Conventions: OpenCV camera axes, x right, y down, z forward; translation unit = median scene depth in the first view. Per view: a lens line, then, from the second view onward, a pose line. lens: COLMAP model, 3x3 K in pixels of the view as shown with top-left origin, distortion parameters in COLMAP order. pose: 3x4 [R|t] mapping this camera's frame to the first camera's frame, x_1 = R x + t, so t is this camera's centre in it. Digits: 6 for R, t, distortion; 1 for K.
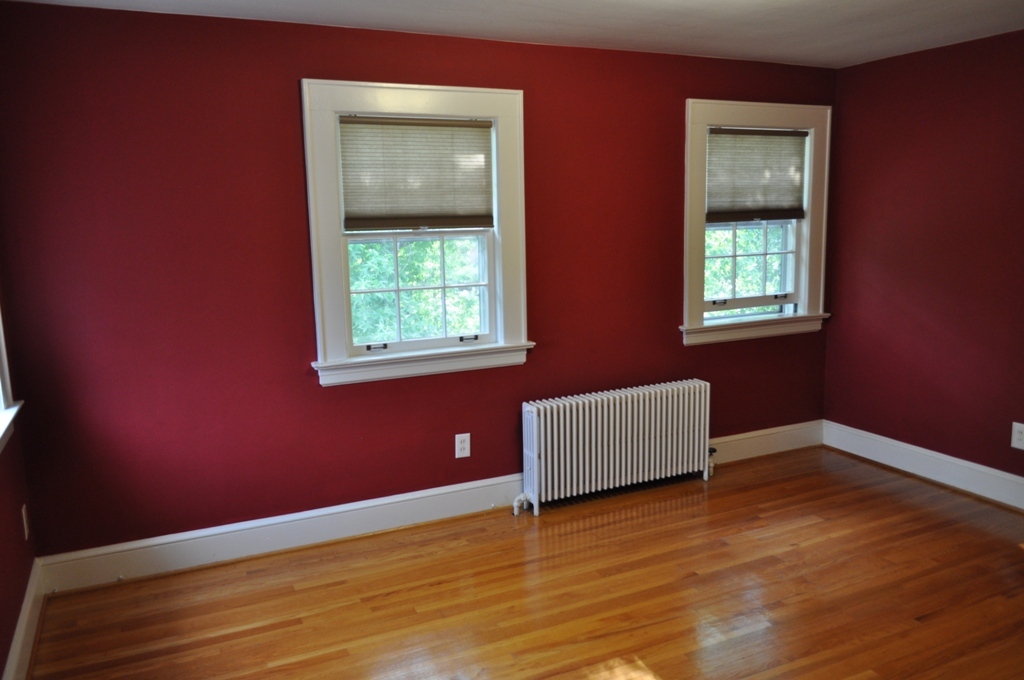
lens RADIAL K [[787.5, 0, 516.3], [0, 787.5, 344.1], [0, 0, 1]] dist [-0.014511, 0.003442]
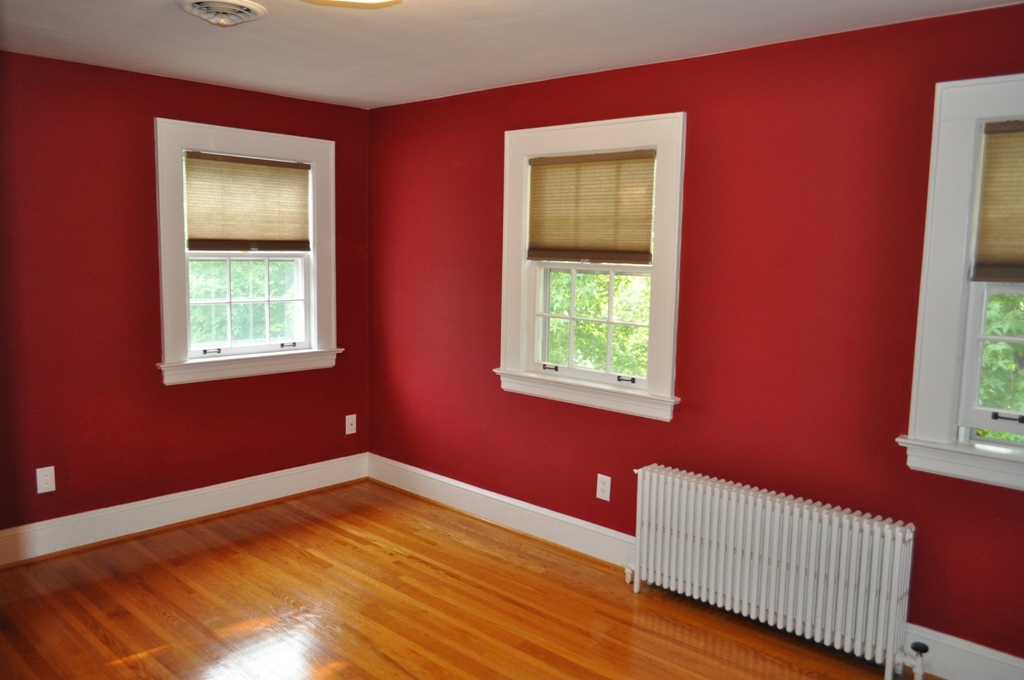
lens RADIAL K [[787.5, 0, 517.3], [0, 787.5, 335.8], [0, 0, 1]] dist [-0.014511, 0.003442]
pose [[0.361285, 0.129327, -0.923443, 0.863397], [-0.182247, 0.981029, 0.066090, -0.110730], [0.914472, 0.144418, 0.378001, 0.583236]]
